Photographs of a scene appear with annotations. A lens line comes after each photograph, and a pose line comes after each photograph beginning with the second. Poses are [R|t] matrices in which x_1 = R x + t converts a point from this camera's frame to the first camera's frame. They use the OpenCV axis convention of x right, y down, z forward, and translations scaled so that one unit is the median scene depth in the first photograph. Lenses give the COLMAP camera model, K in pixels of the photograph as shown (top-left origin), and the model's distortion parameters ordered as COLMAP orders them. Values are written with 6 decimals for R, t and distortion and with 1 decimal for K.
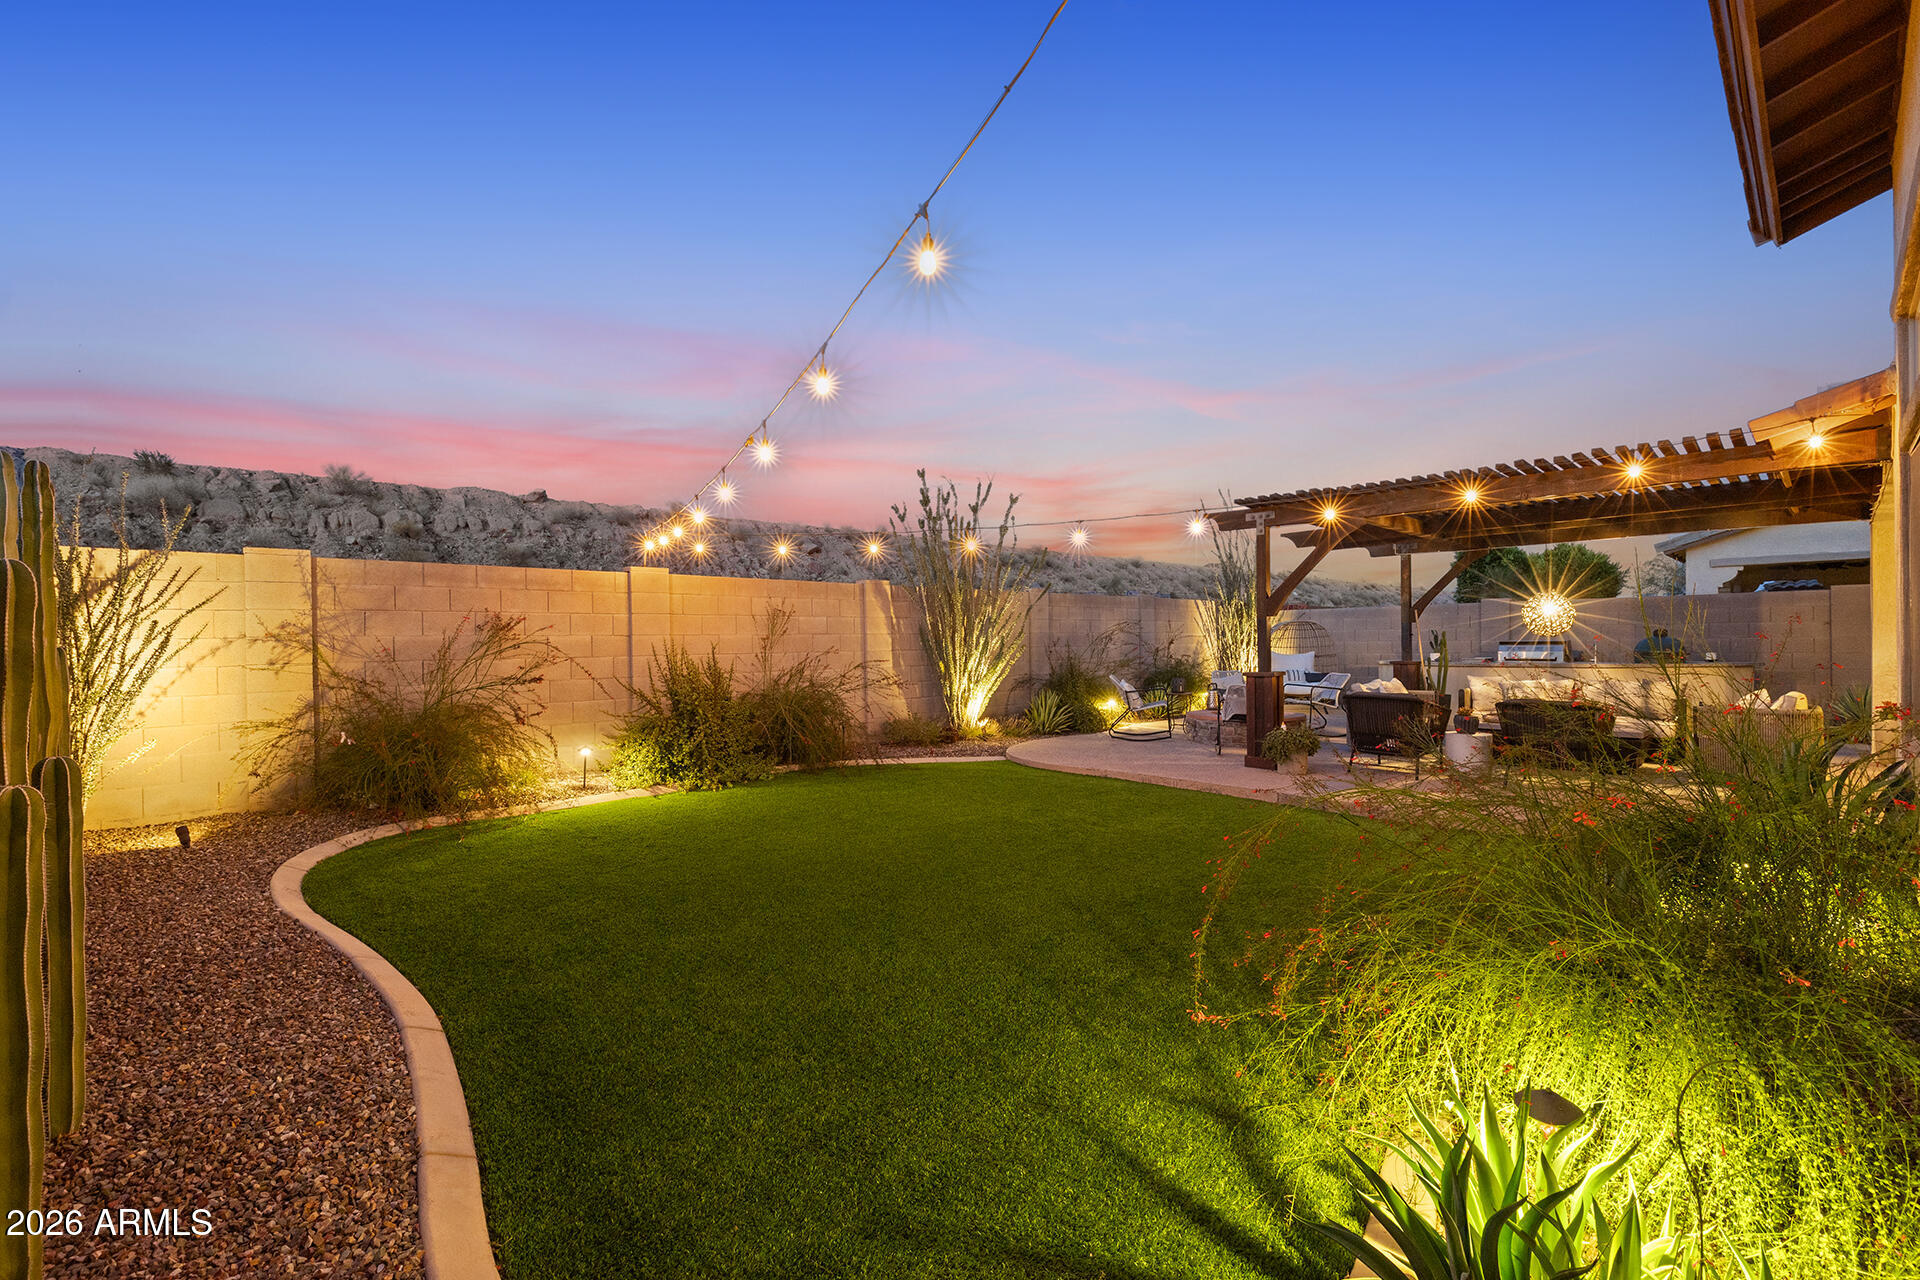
lens RADIAL K [[866.4, 0, 952.2], [0, 866.4, 641.7], [0, 0, 1]] dist [0.005304, -0.002548]
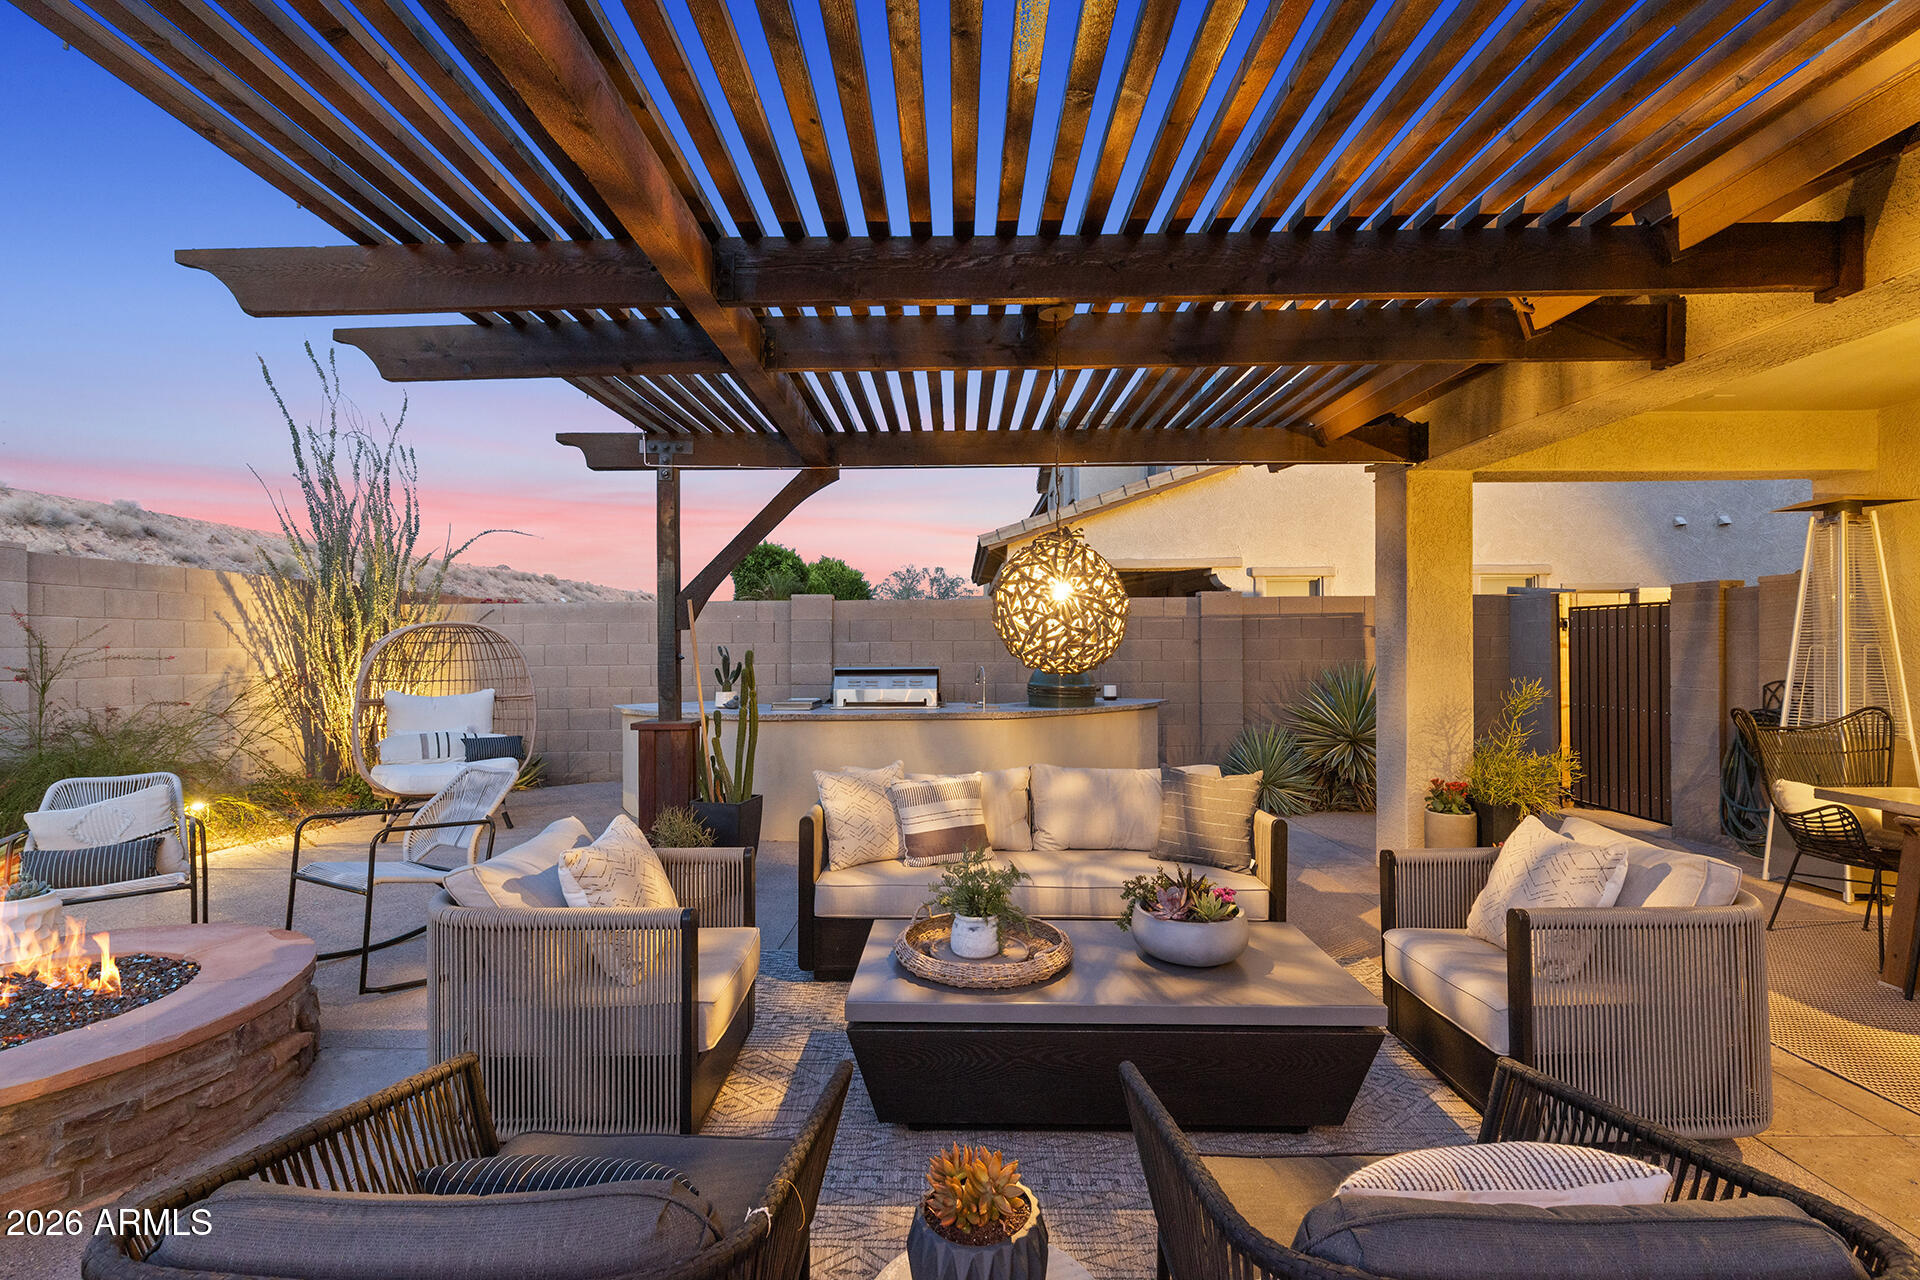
lens RADIAL K [[866.4, 0, 958.7], [0, 866.4, 636.7], [0, 0, 1]] dist [0.005304, -0.002548]
pose [[0.701364, 0.015132, 0.712643, 0.310789], [-0.002115, 0.999814, -0.019147, -0.010716], [-0.712800, 0.011922, 0.701266, 0.583101]]
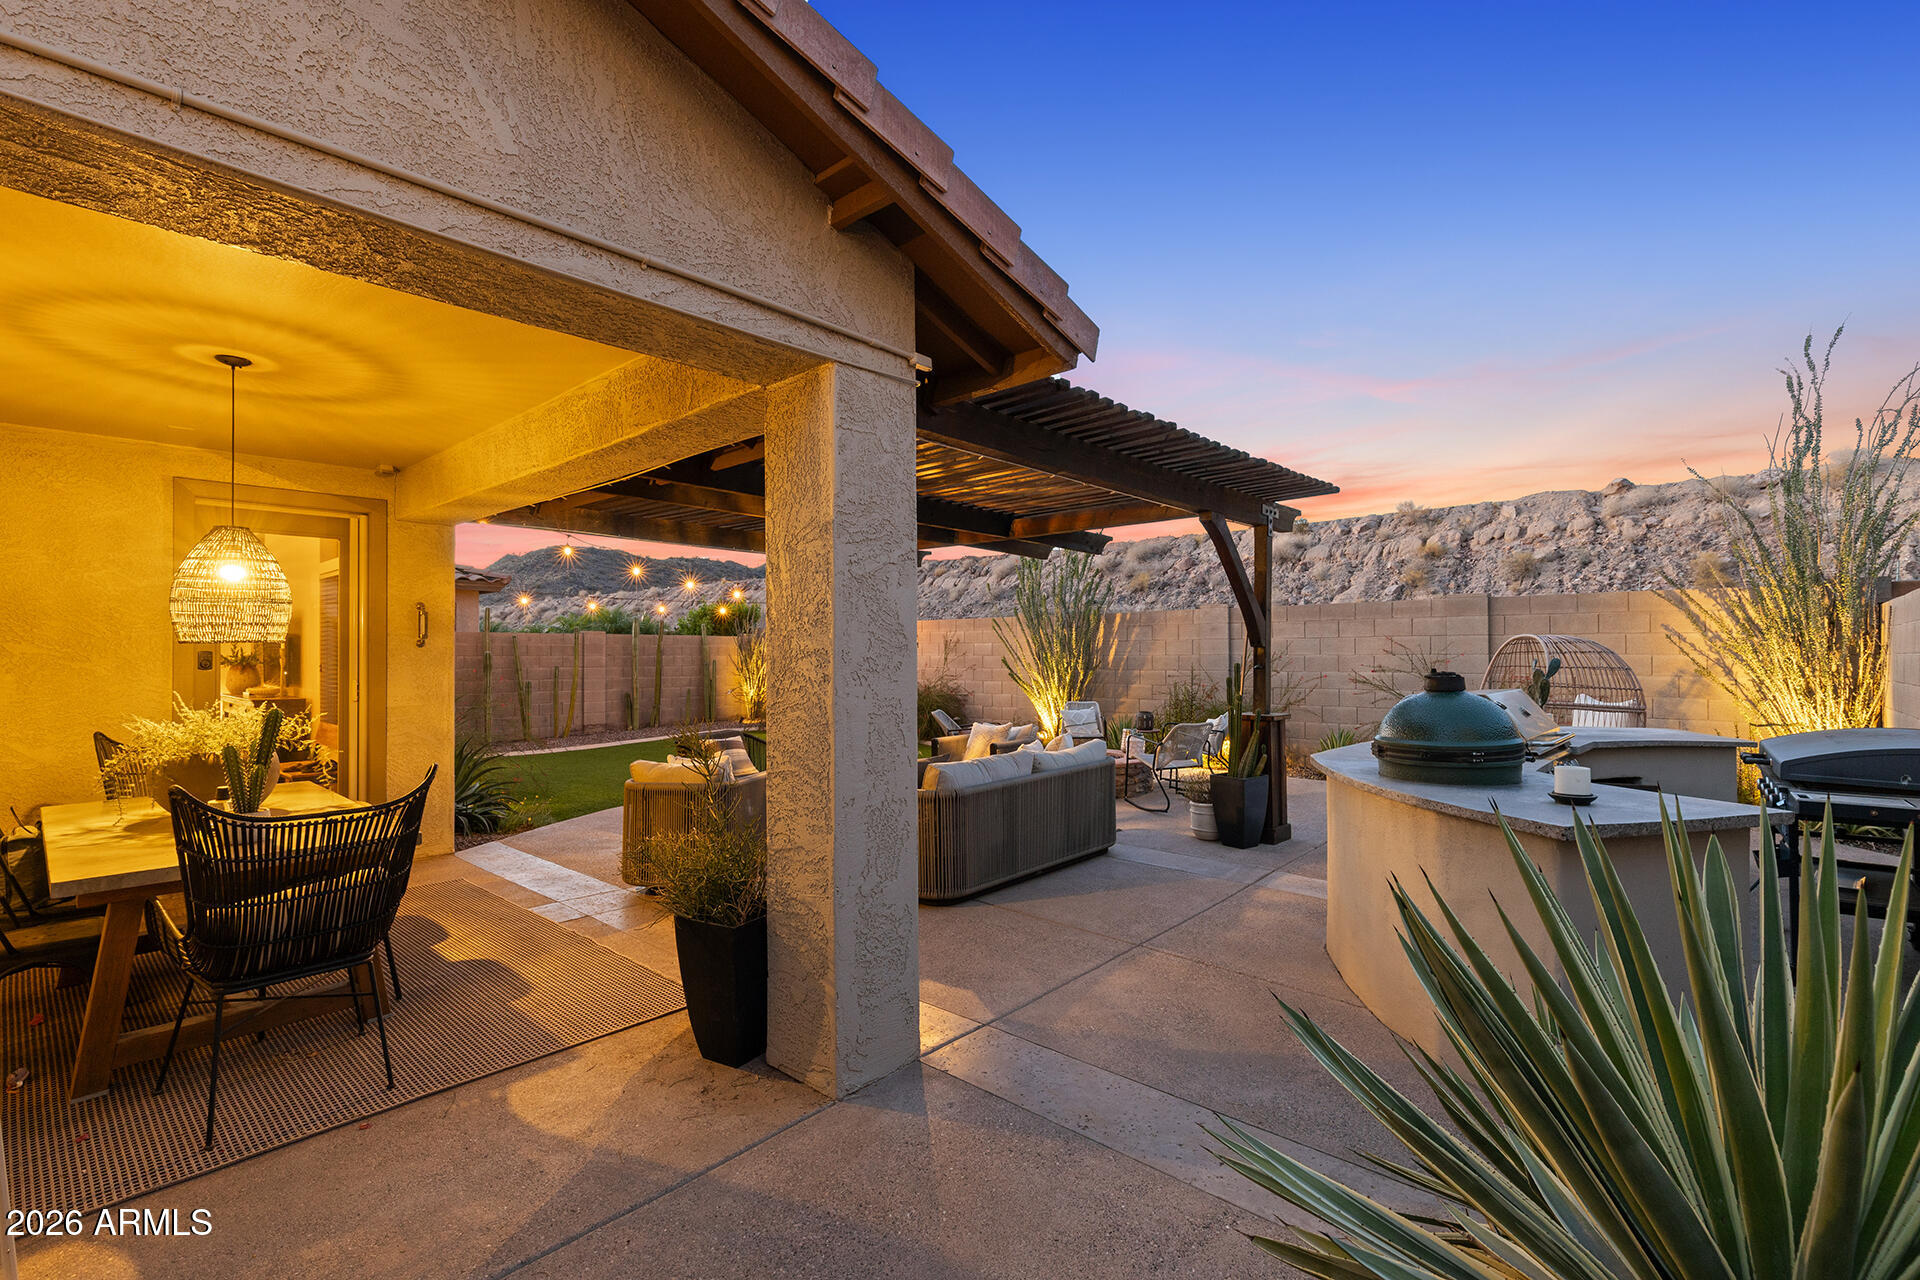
lens RADIAL K [[866.4, 0, 961.8], [0, 866.4, 647.5], [0, 0, 1]] dist [0.005304, -0.002548]
pose [[0.055135, 0.004636, -0.998468, 1.022963], [0.003362, 0.999983, 0.004829, -0.023782], [0.998473, -0.003623, 0.055119, 0.738327]]
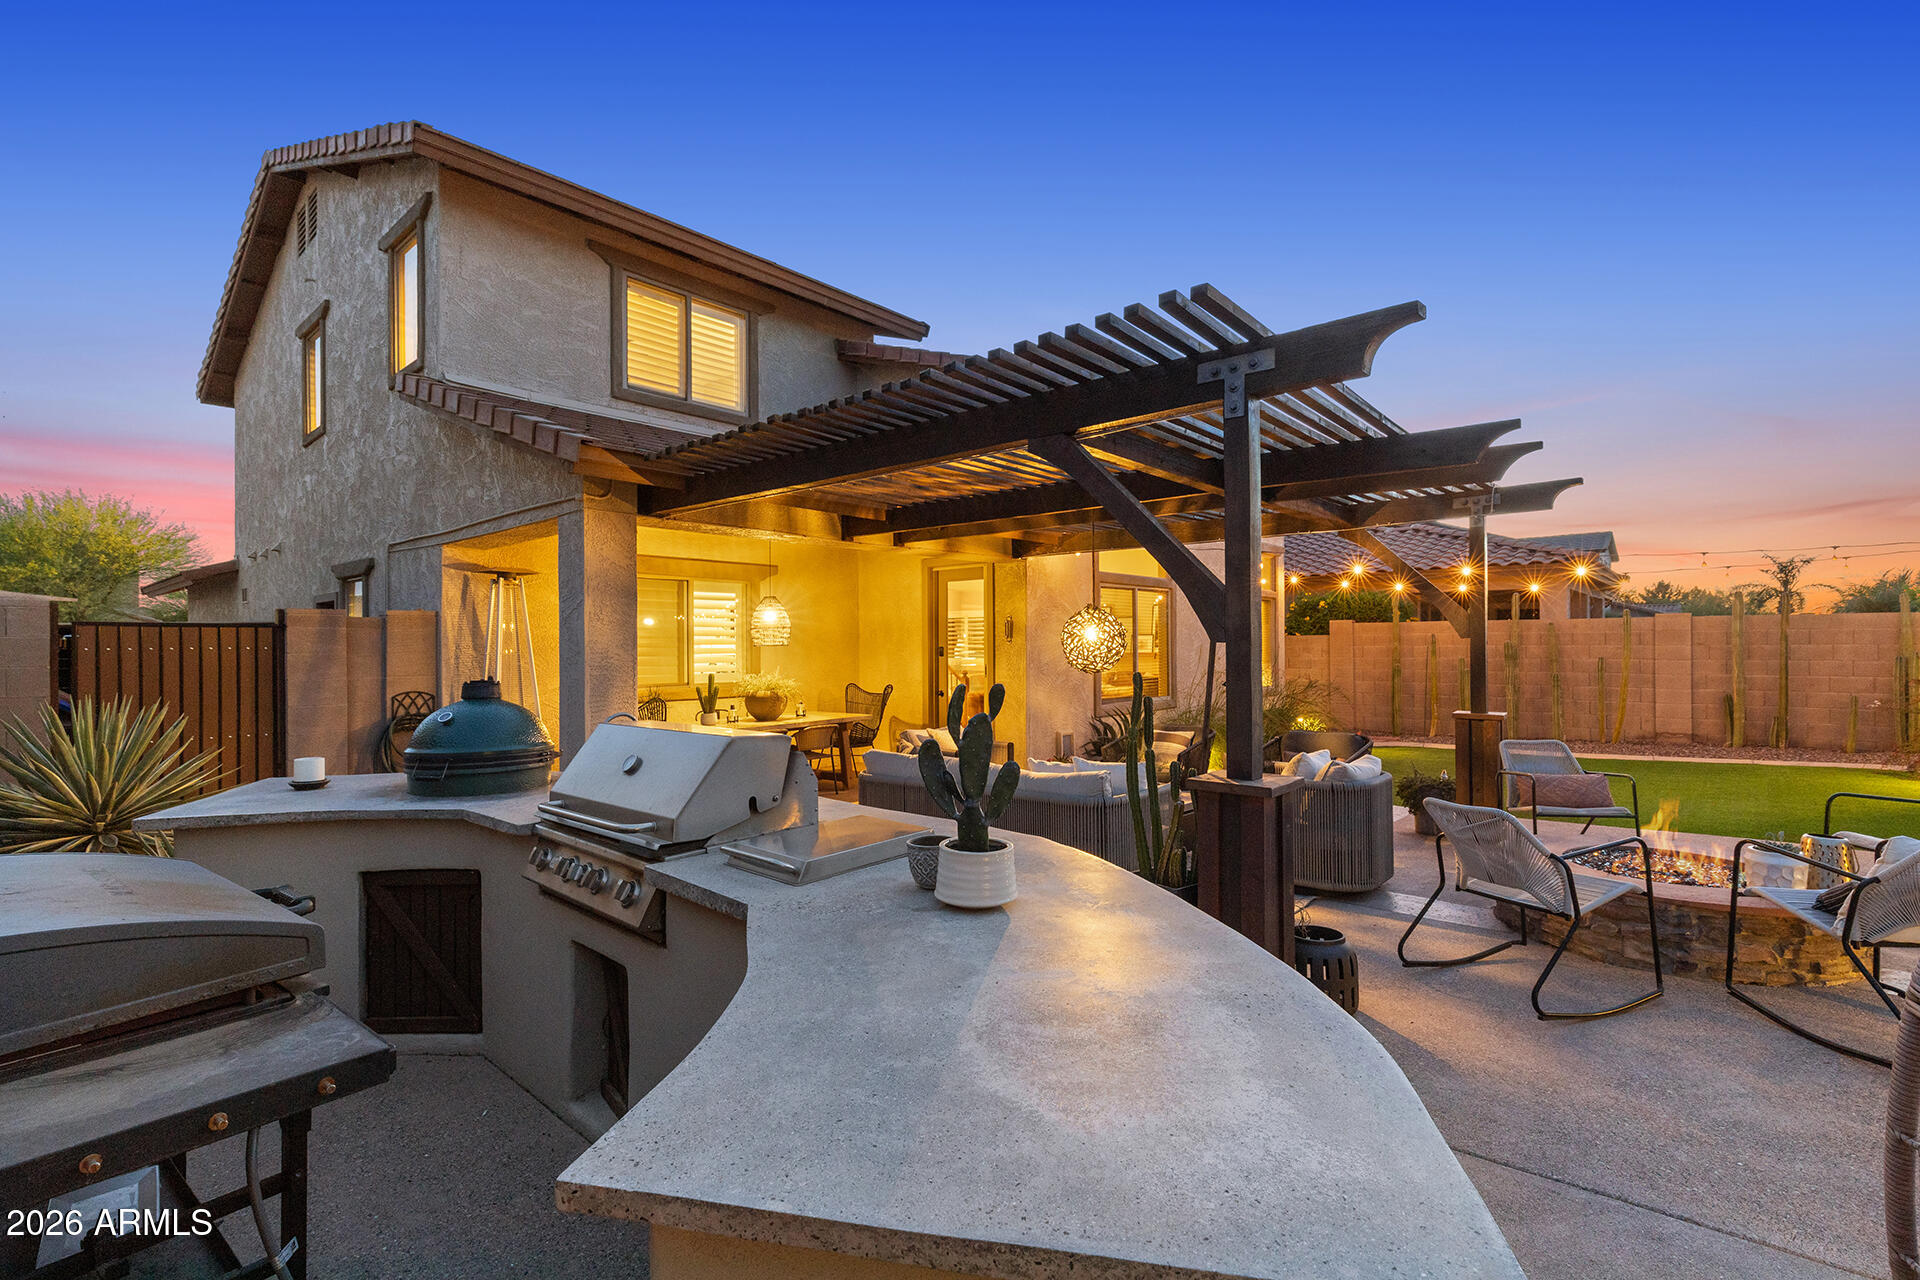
lens RADIAL K [[866.4, 0, 949.2], [0, 866.4, 629.1], [0, 0, 1]] dist [0.005304, -0.002548]
pose [[-0.997853, 0.017505, -0.063103, 0.606145], [0.018674, 0.999664, -0.017972, -0.023020], [0.062767, -0.019111, -0.997845, 1.222462]]
